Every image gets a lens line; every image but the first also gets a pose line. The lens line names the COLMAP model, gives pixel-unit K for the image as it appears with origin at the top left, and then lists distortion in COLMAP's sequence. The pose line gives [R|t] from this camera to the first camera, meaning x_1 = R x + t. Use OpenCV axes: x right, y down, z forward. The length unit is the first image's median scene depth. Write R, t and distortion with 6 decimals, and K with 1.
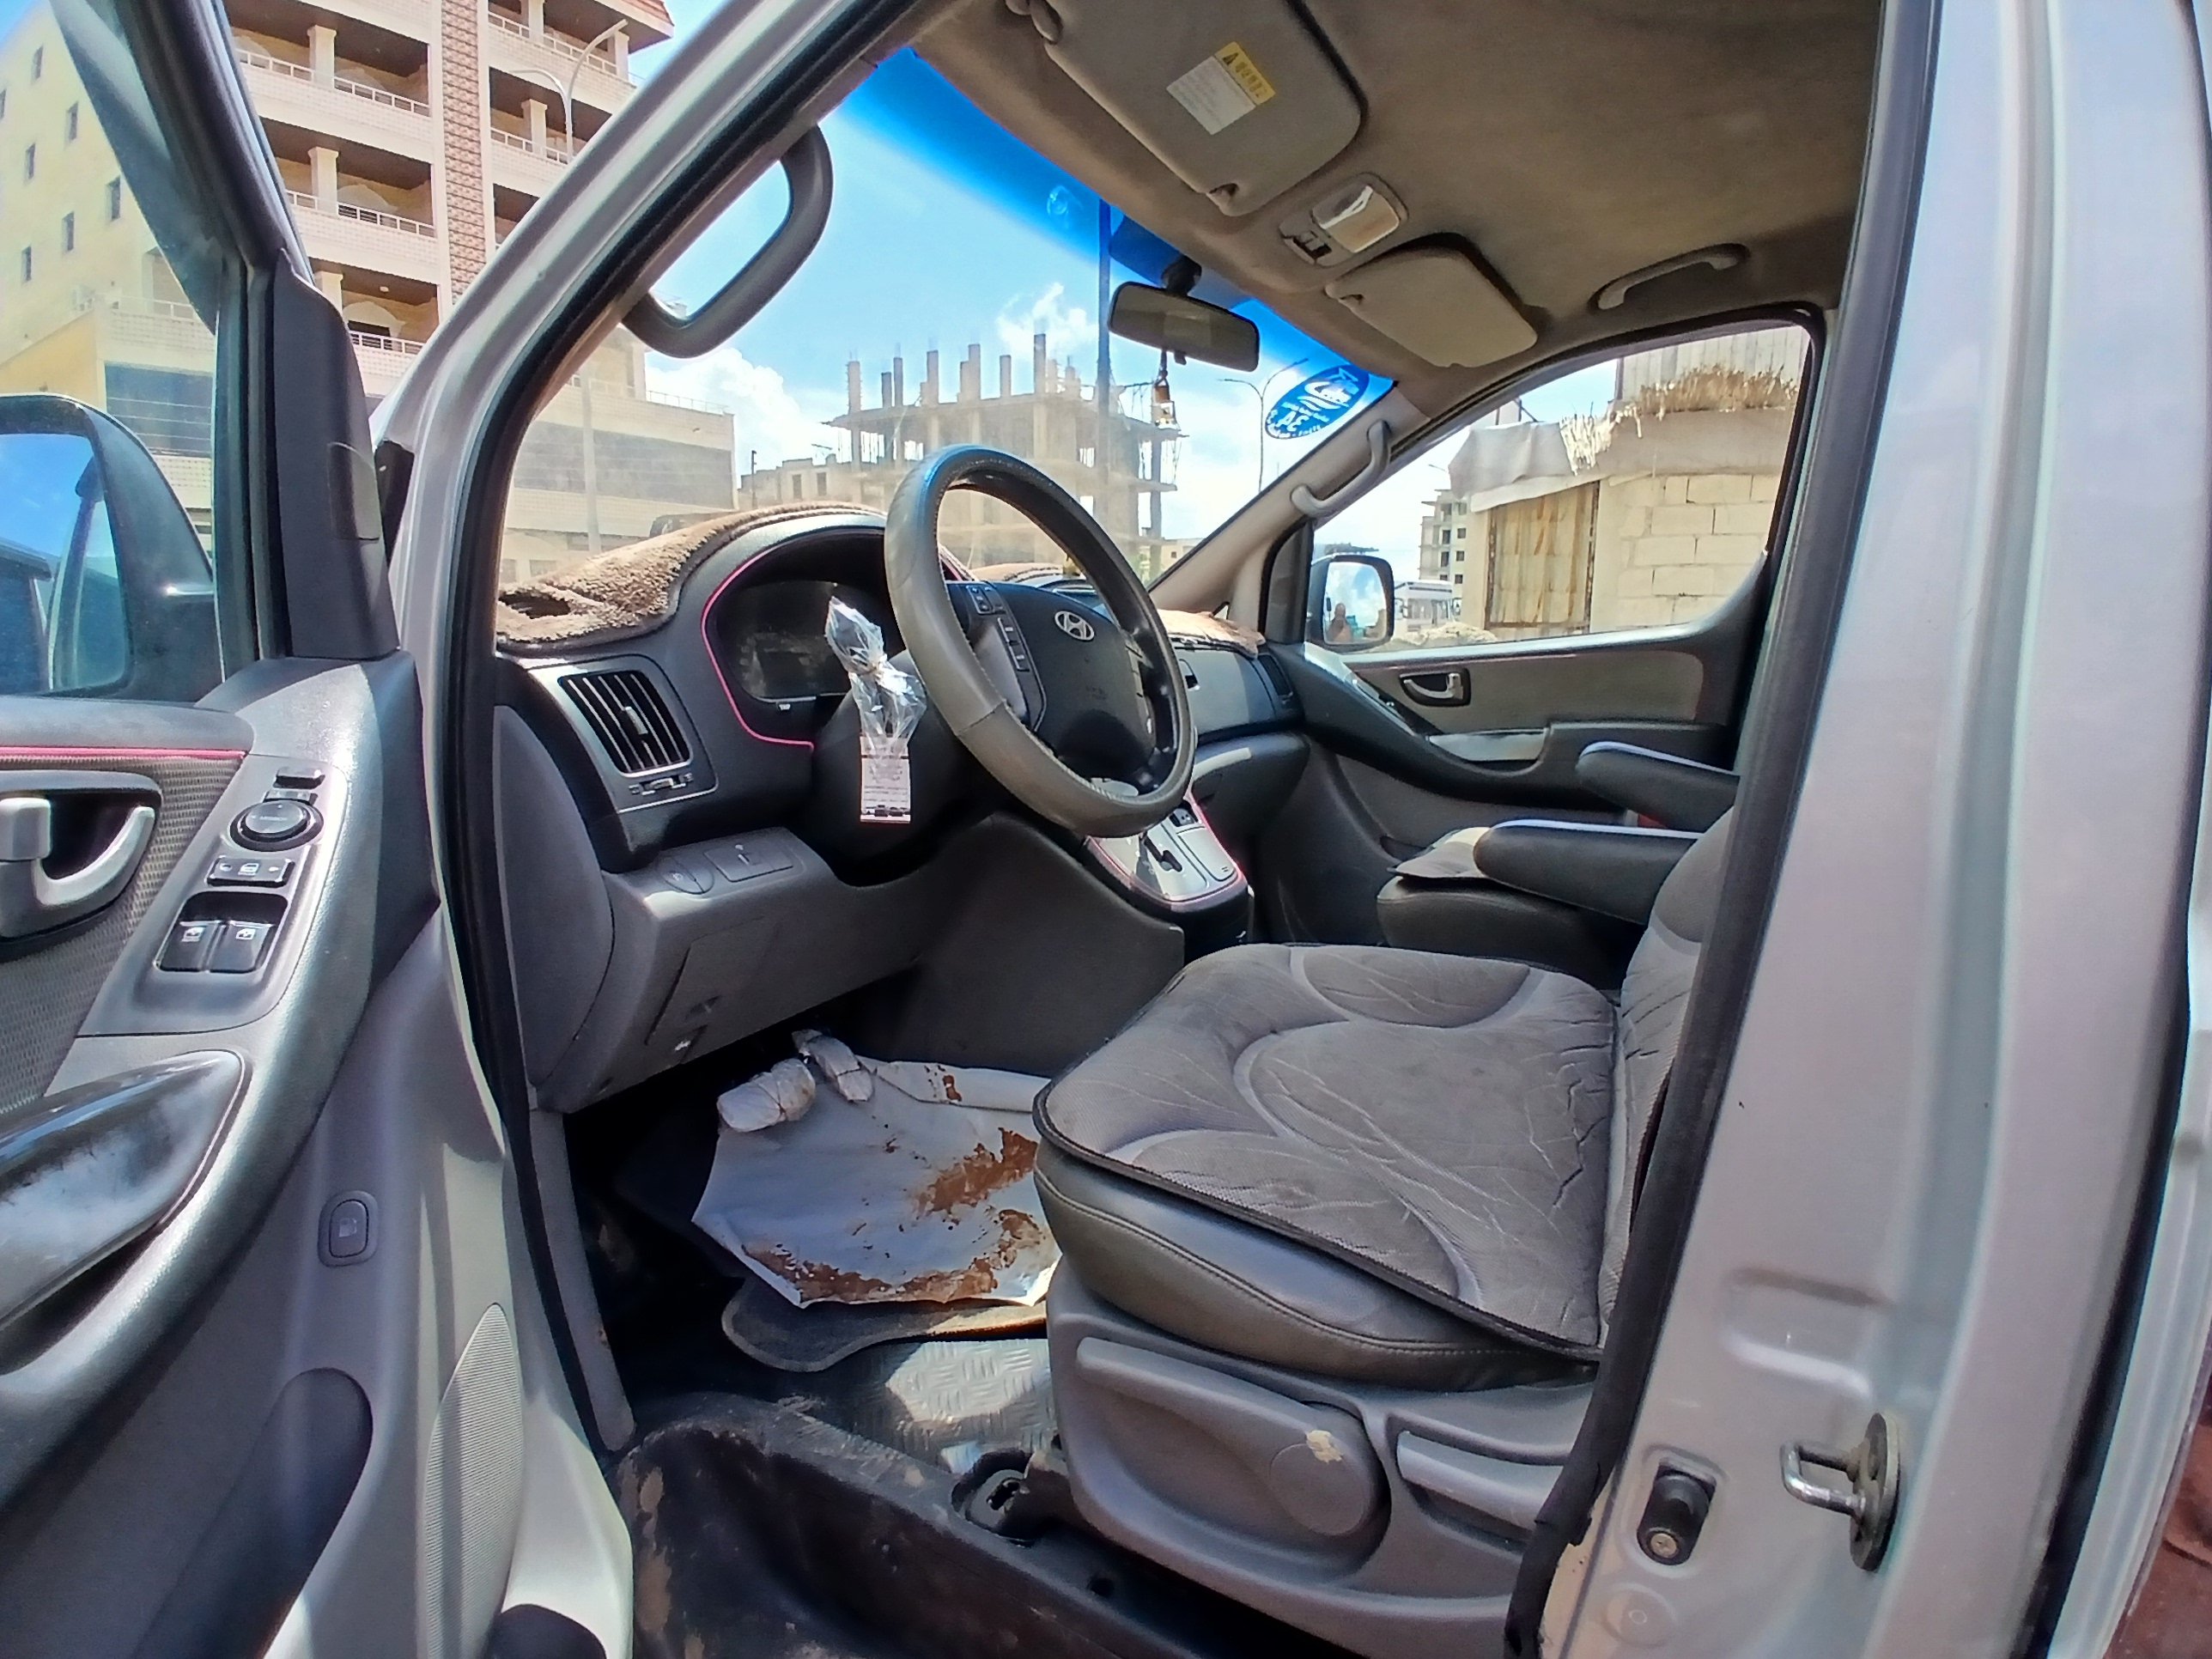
lens RADIAL K [[1123.7, 0, 1112.2], [0, 1123.7, 839.0], [0, 0, 1]] dist [-0.002325, -0.042662]
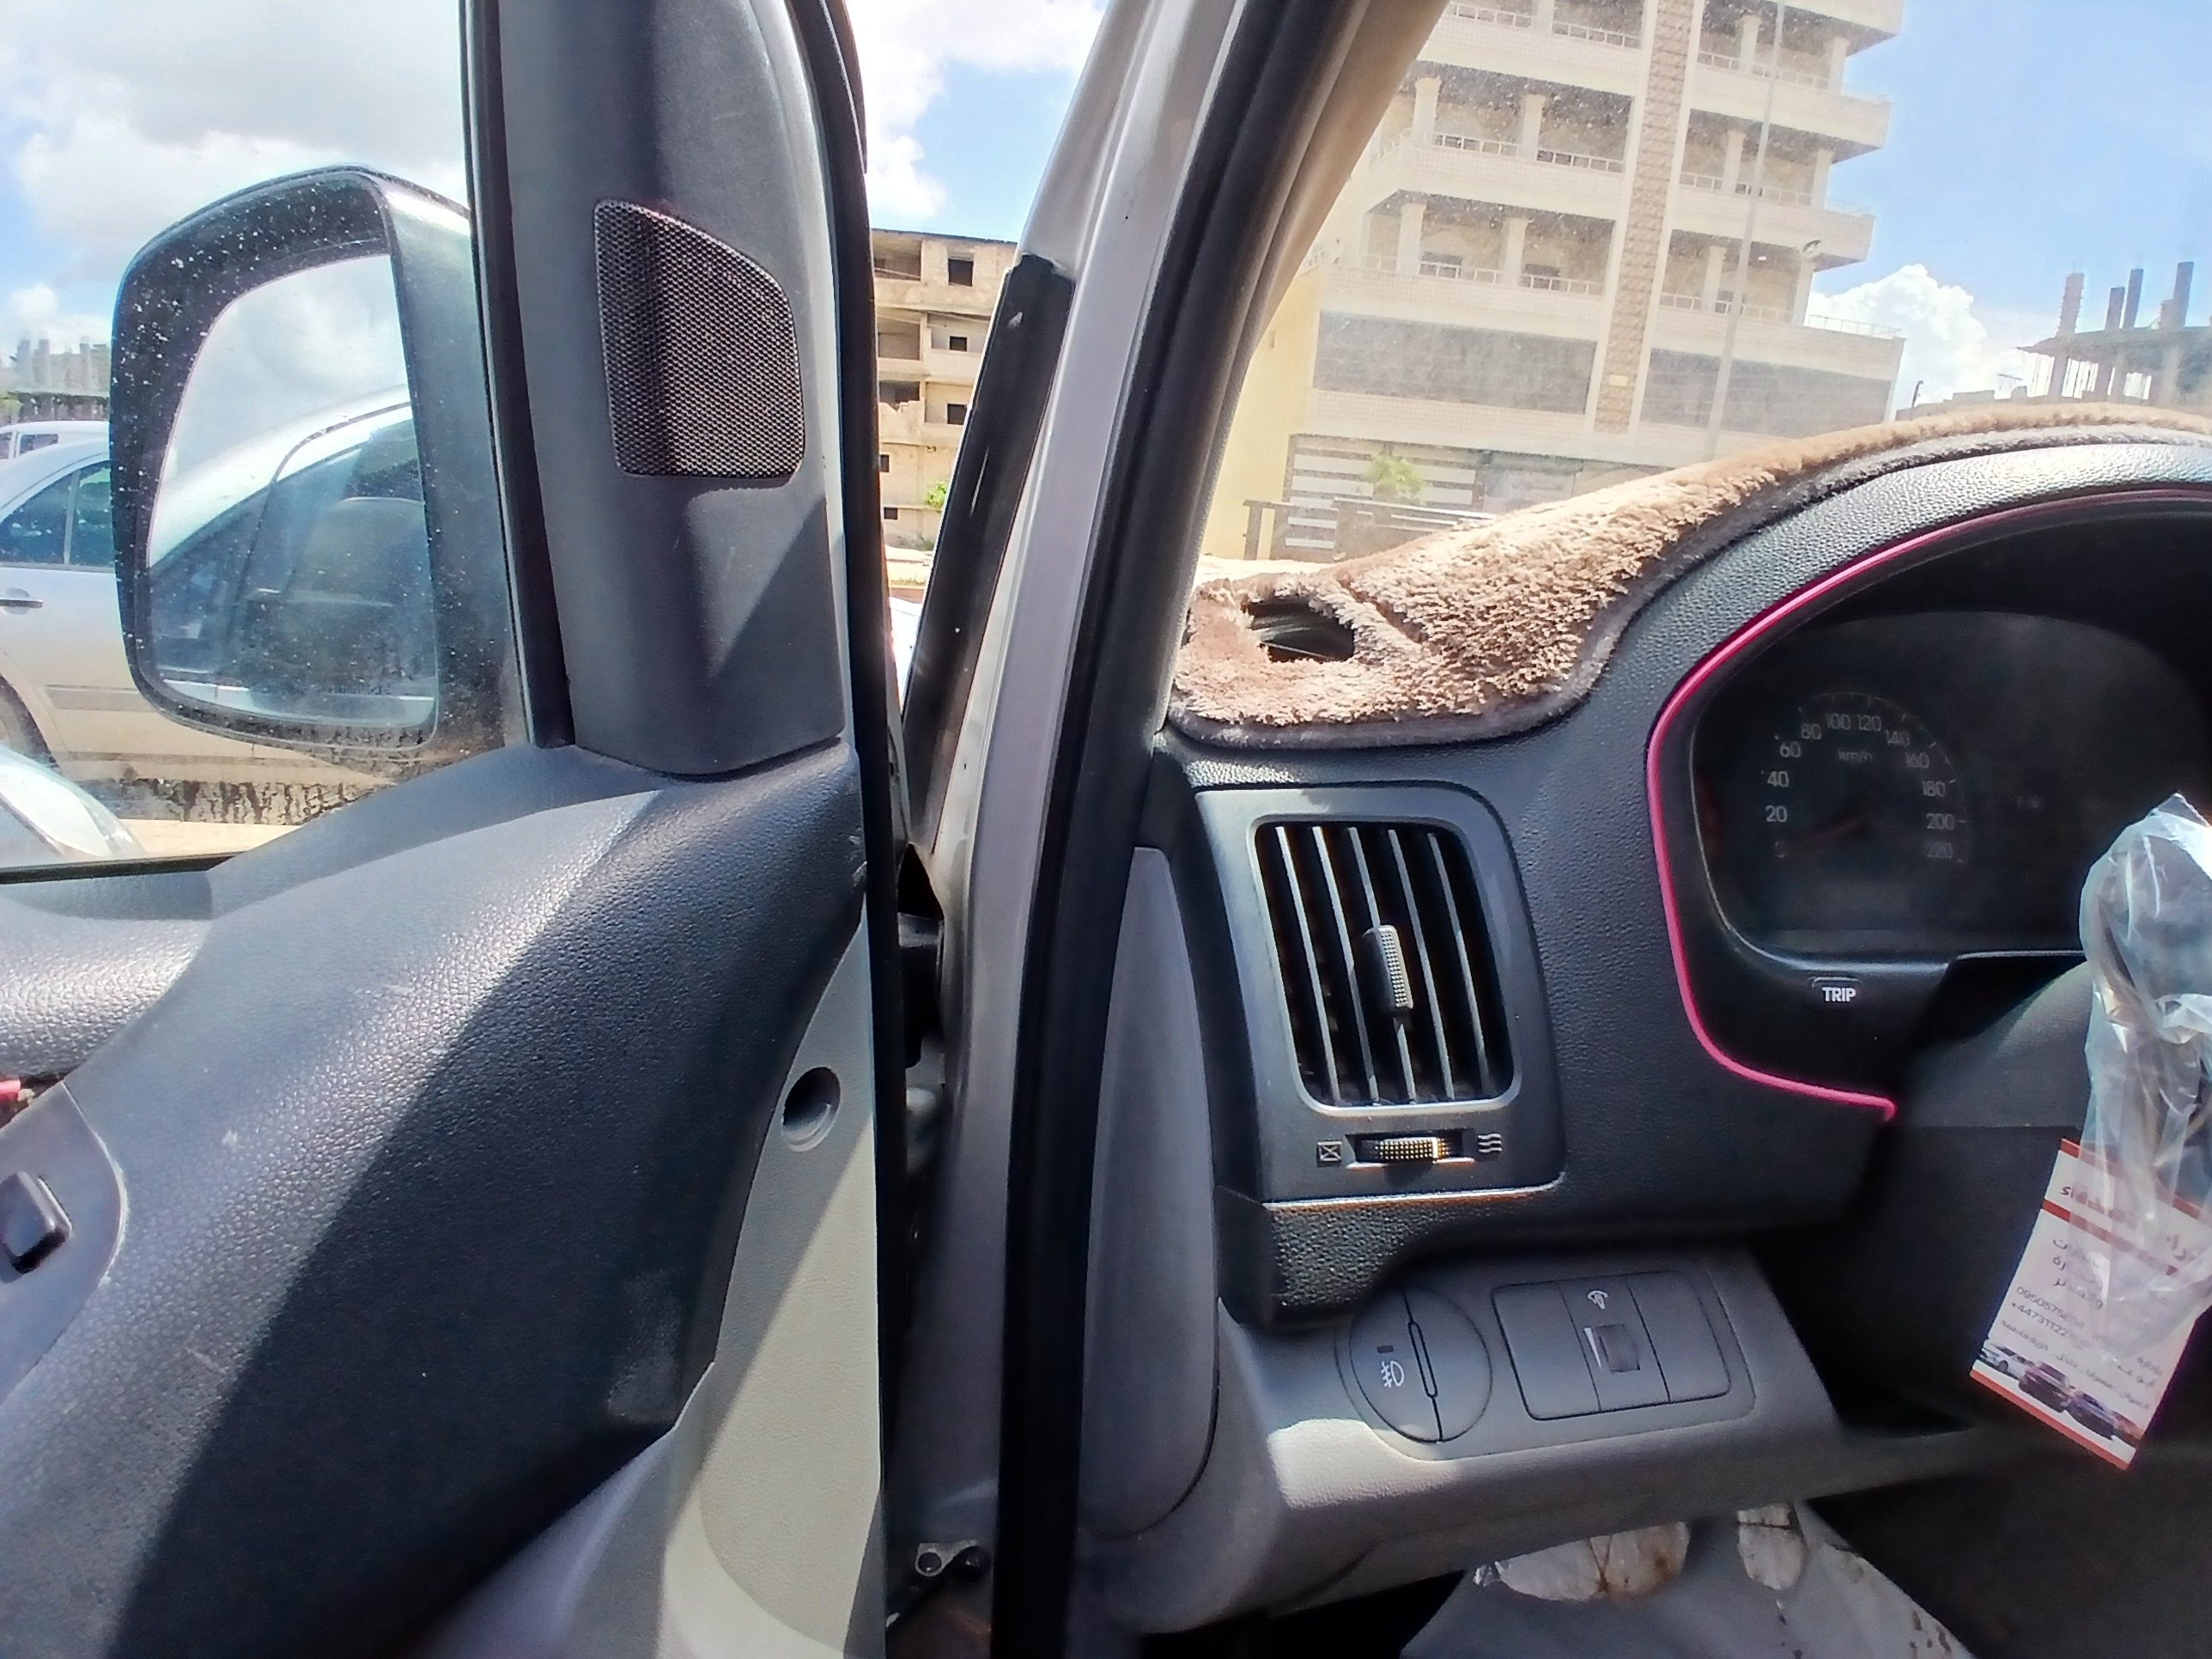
lens RADIAL K [[1123.7, 0, 1112.2], [0, 1123.7, 839.0], [0, 0, 1]] dist [-0.002325, -0.042662]
pose [[0.627968, 0.251789, -0.736382, -0.206036], [-0.213488, 0.965651, 0.148125, -0.179115], [0.748384, 0.064192, 0.660152, 0.649392]]
